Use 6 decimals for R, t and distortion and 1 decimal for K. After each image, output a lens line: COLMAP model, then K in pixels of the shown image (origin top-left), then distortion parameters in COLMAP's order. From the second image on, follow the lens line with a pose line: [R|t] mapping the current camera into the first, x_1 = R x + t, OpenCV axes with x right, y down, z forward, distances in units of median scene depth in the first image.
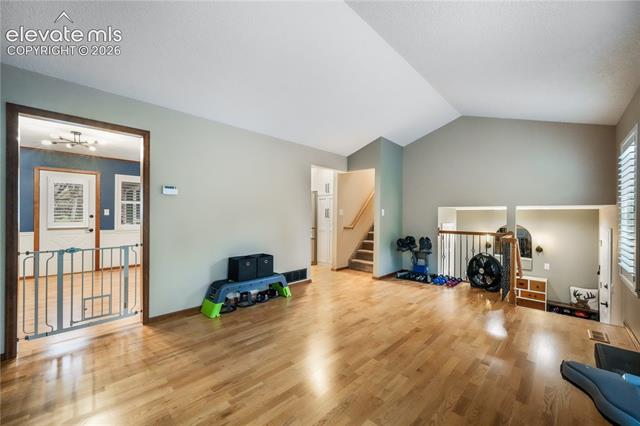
lens RADIAL K [[263.0, 0, 320.0], [0, 263.0, 213.0], [0, 0, 1]] dist [0.017083, 0.000144]
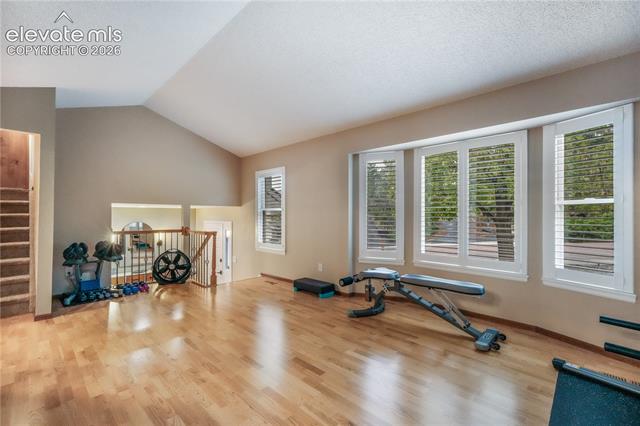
lens RADIAL K [[280.4, 0, 319.2], [0, 280.4, 215.7], [0, 0, 1]] dist [0.001151, 0.000100]
pose [[0.013100, -0.006004, 0.999896, -0.482059], [-0.006928, 0.999957, 0.006095, 0.007773], [-0.999890, -0.007007, 0.013058, 0.404004]]
